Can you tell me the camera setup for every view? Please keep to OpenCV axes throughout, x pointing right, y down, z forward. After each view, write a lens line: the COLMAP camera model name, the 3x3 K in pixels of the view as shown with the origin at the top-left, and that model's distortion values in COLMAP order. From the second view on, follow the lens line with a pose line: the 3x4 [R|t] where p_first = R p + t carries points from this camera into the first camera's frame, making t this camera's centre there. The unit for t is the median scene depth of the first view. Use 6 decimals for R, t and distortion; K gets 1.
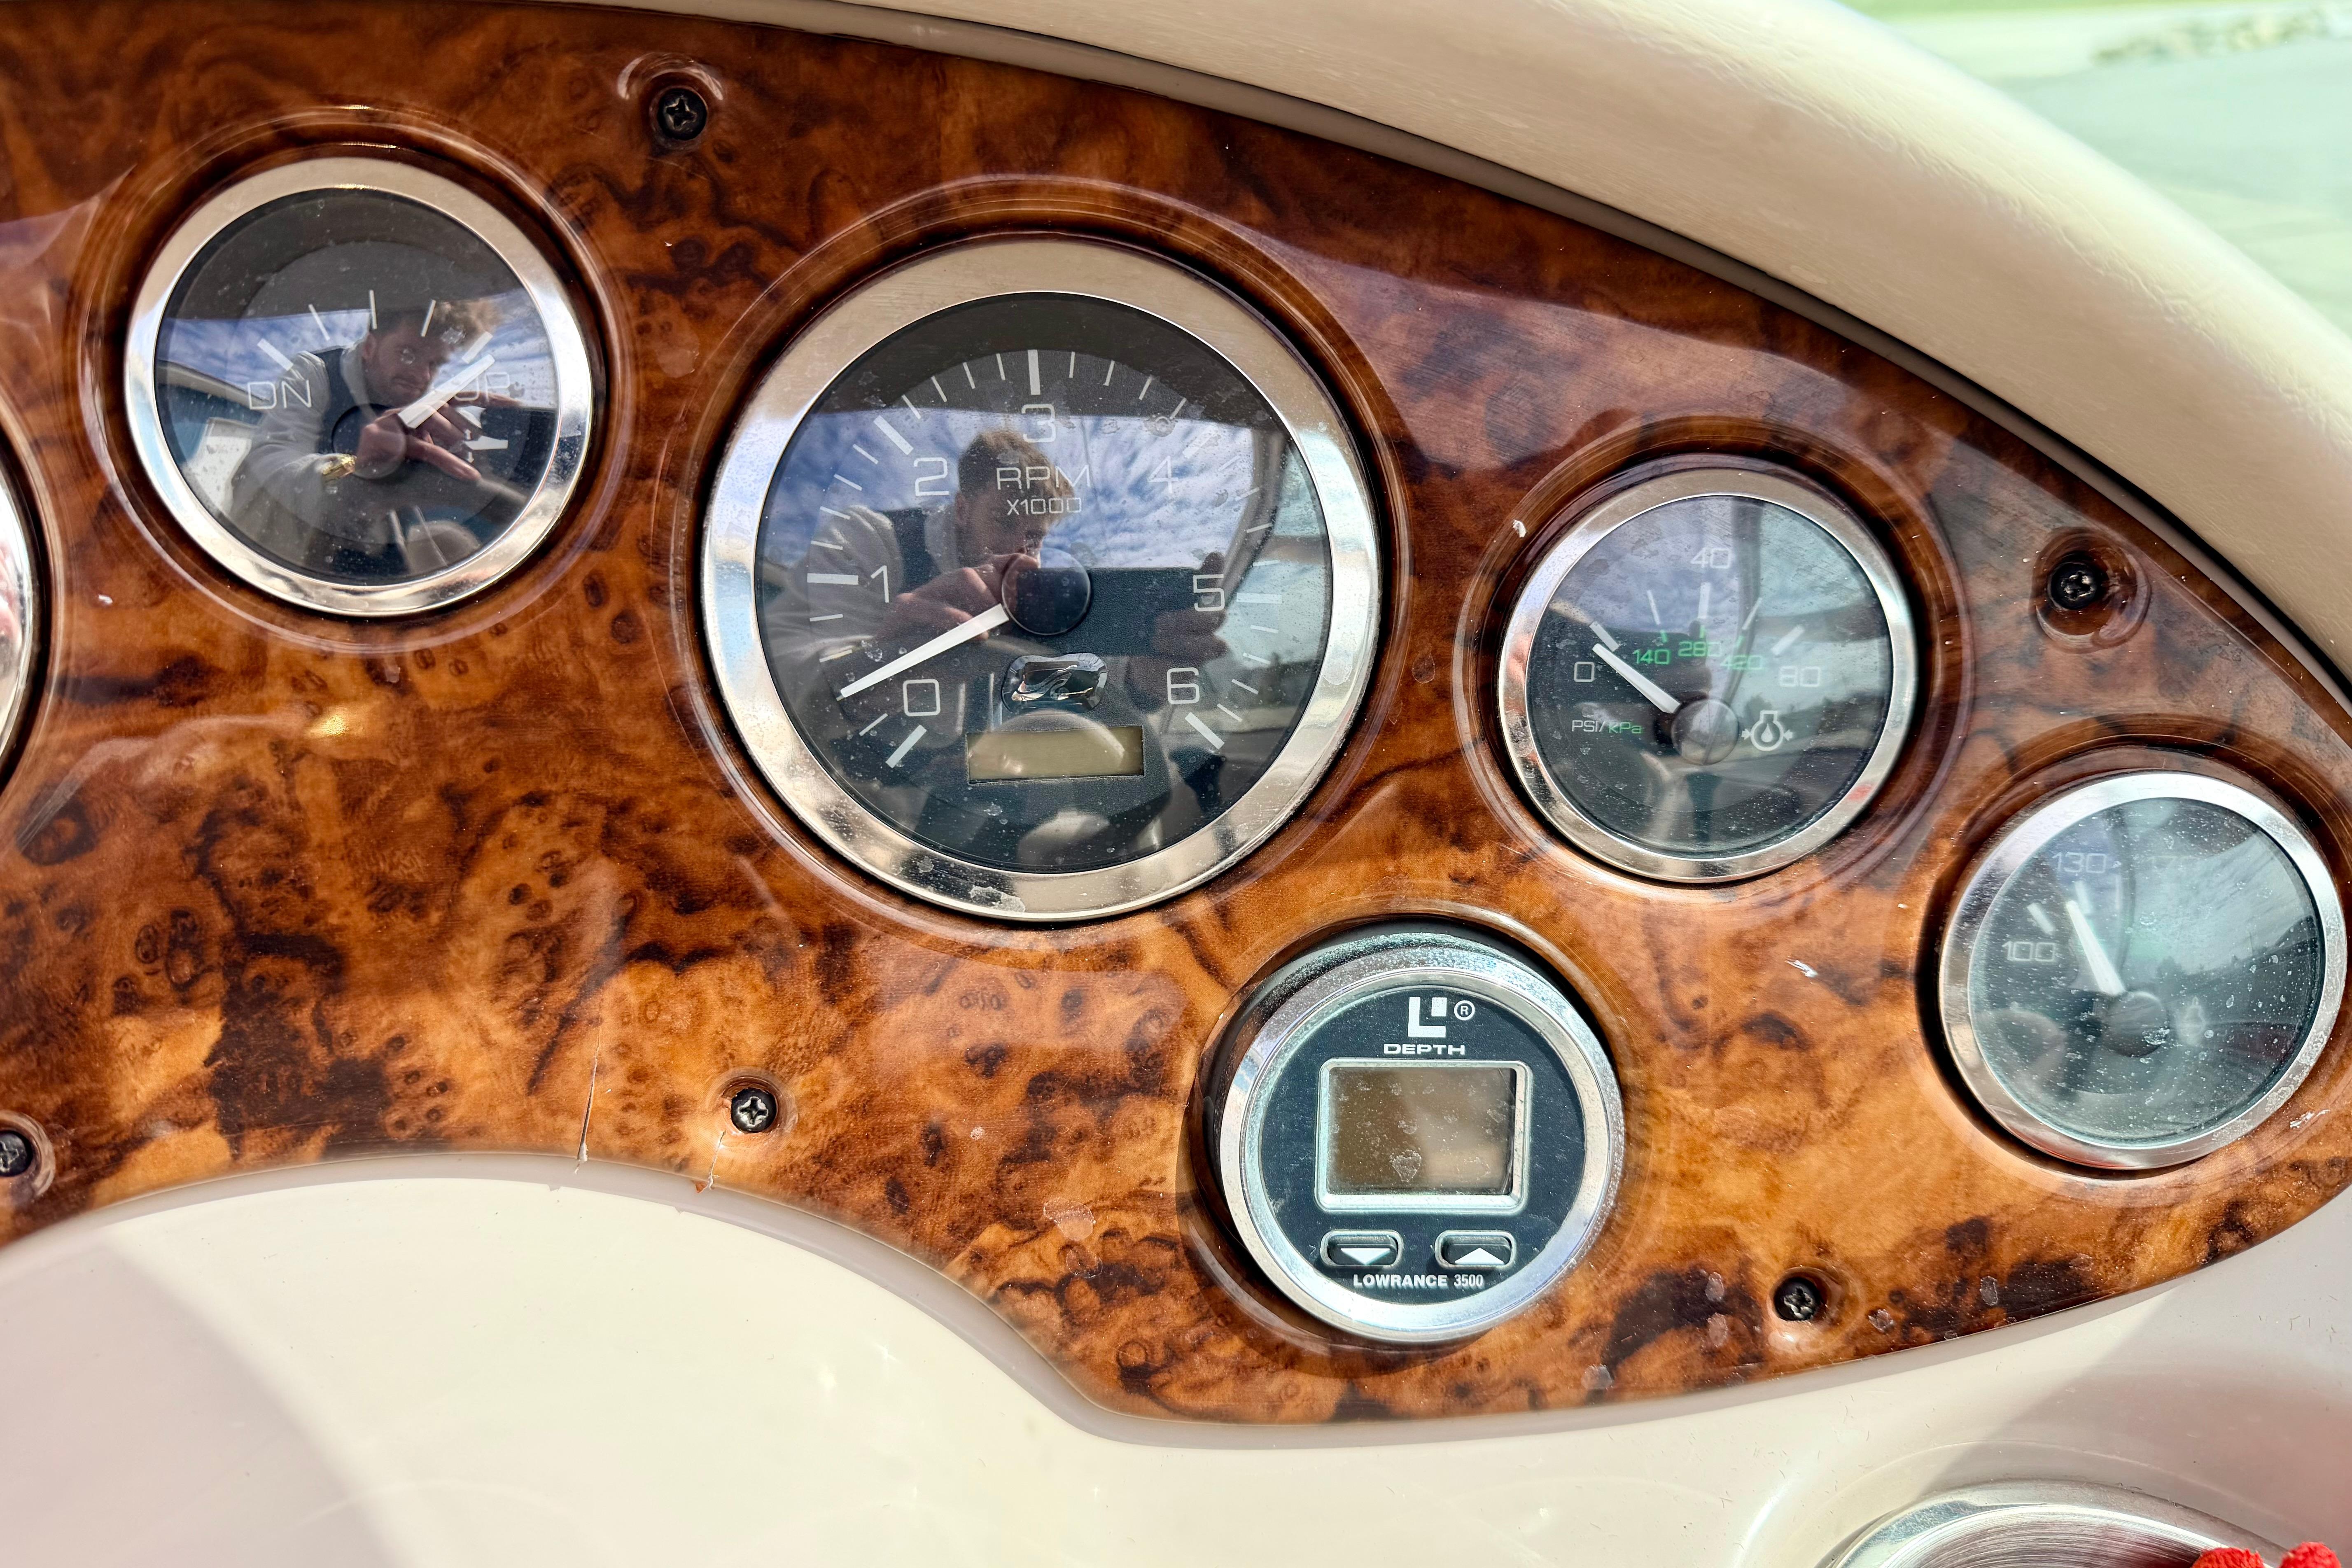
lens RADIAL K [[1700.5, 0, 1118.6], [0, 1700.5, 832.2], [0, 0, 1]] dist [0.103968, -0.195245]
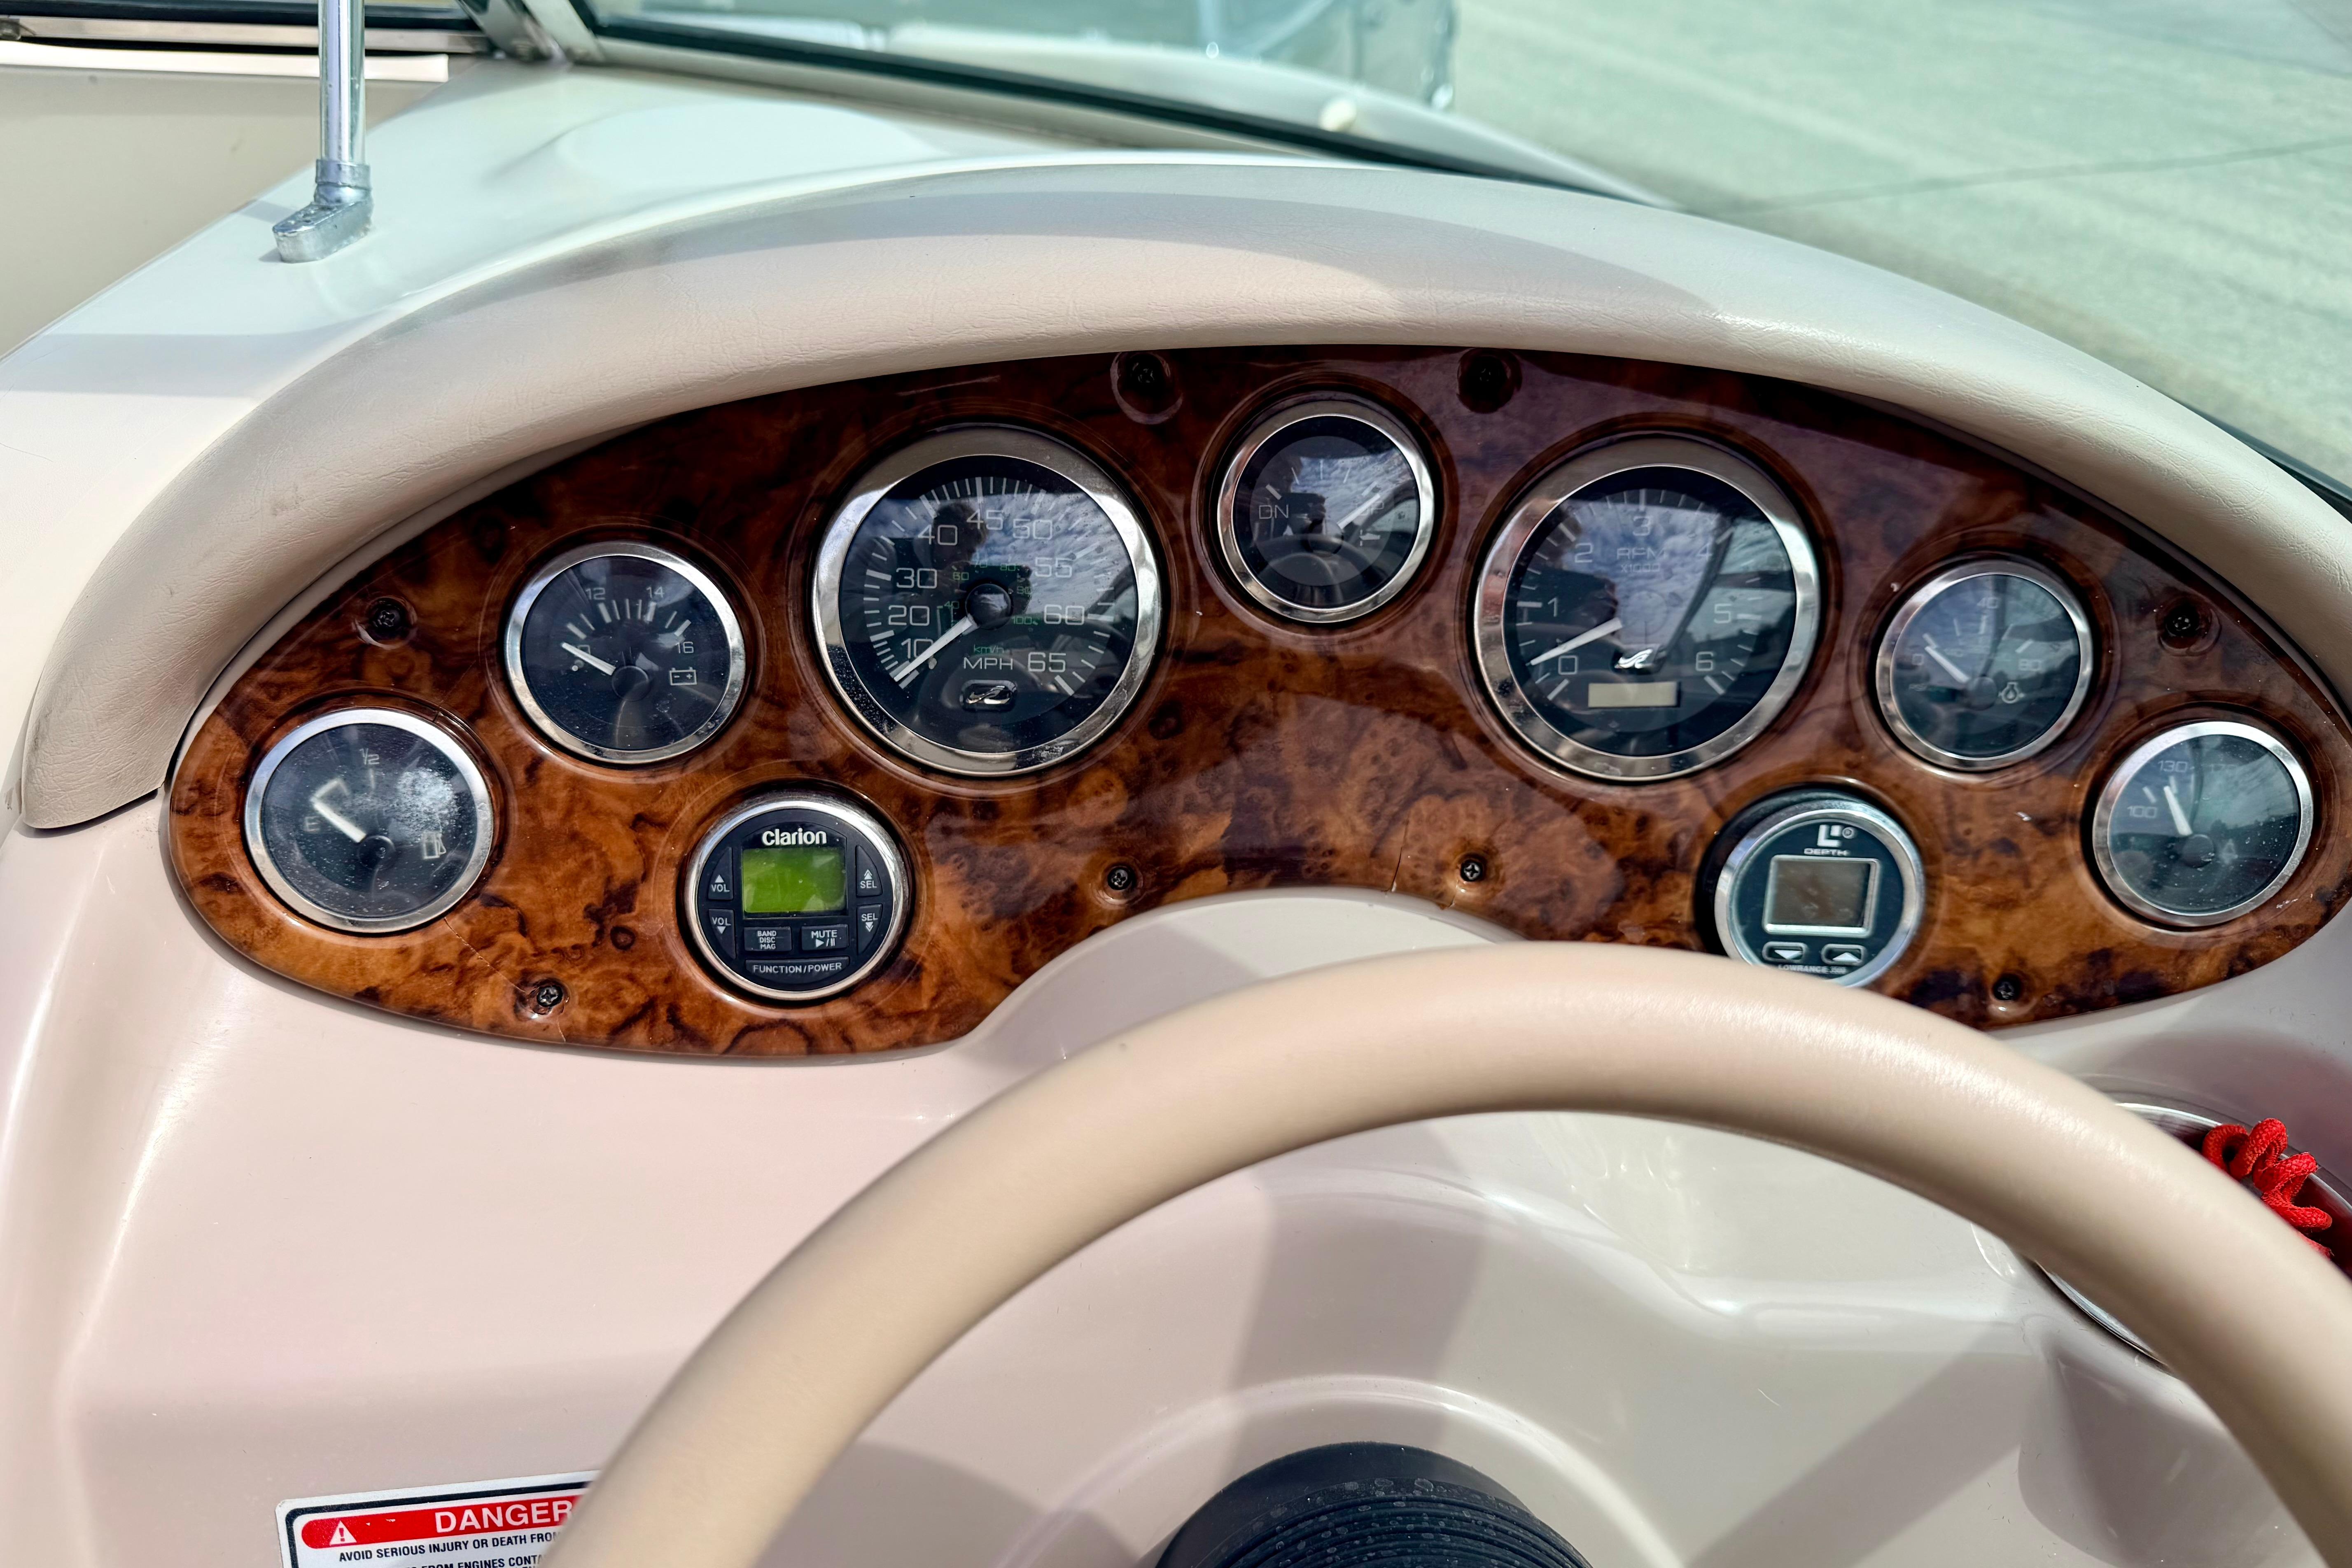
lens RADIAL K [[1629.0, 0, 1156.2], [0, 1629.0, 770.8], [0, 0, 1]] dist [0.125944, -0.175009]
pose [[0.999298, 0.030959, -0.021080, -0.546311], [-0.029493, 0.997341, 0.066634, -0.068980], [0.023087, -0.065966, 0.997555, -0.897578]]
